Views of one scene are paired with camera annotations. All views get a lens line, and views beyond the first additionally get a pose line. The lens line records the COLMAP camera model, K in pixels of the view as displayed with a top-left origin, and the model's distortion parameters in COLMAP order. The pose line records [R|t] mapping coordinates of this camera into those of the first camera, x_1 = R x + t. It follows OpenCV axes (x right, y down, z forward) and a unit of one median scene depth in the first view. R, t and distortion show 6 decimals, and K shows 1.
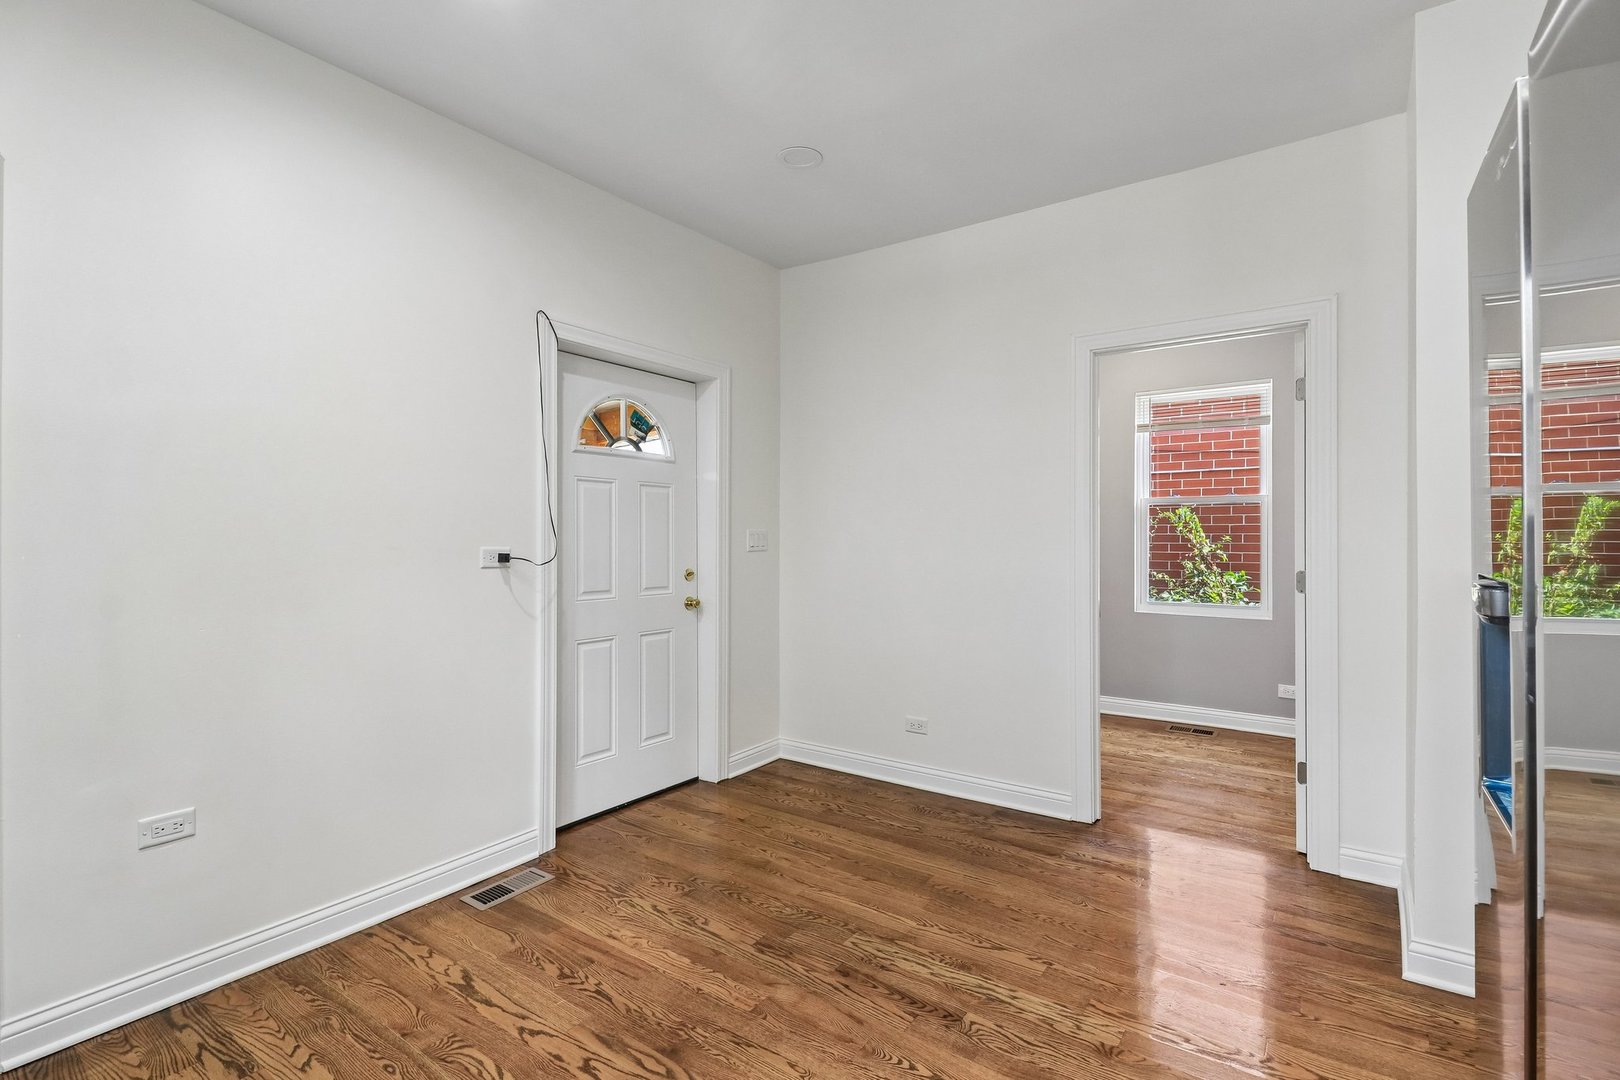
lens RADIAL K [[747.6, 0, 794.4], [0, 747.6, 541.3], [0, 0, 1]] dist [-0.001382, -0.005691]
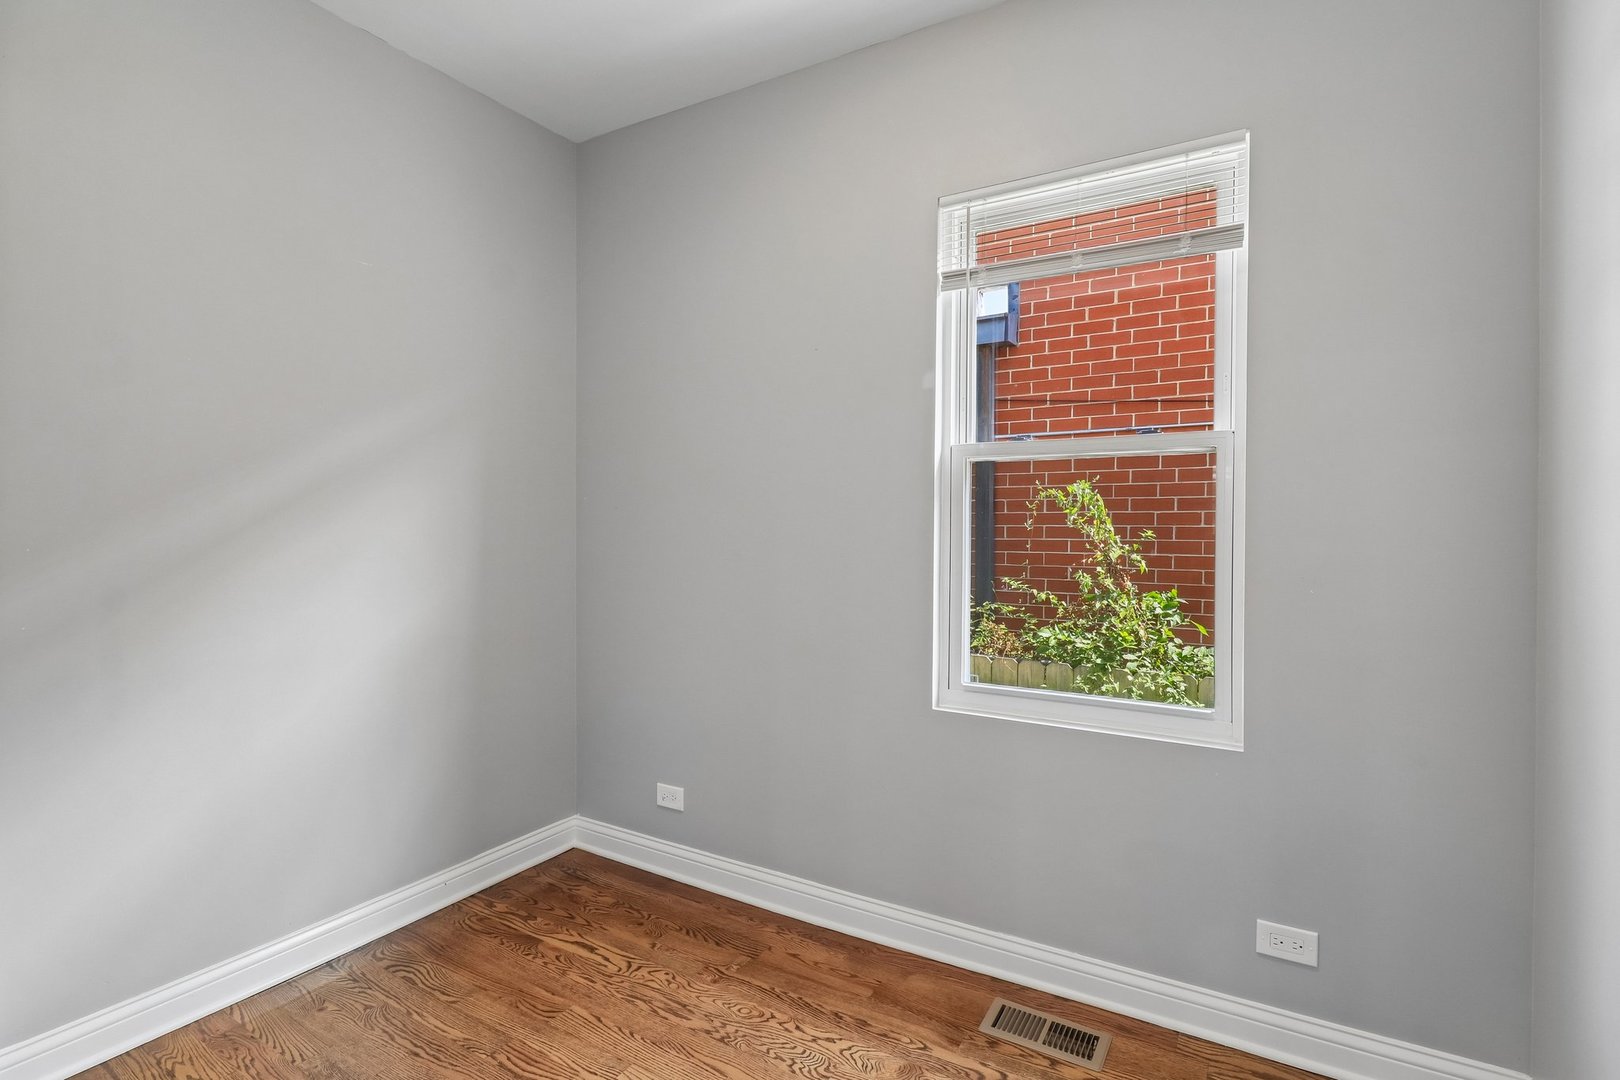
lens RADIAL K [[747.6, 0, 821.9], [0, 747.6, 547.3], [0, 0, 1]] dist [-0.001382, -0.005691]
pose [[0.995046, -0.003053, 0.099365, 0.265700], [0.001140, 0.999813, 0.019308, -0.004852], [-0.099406, -0.019099, 0.994864, 0.441355]]
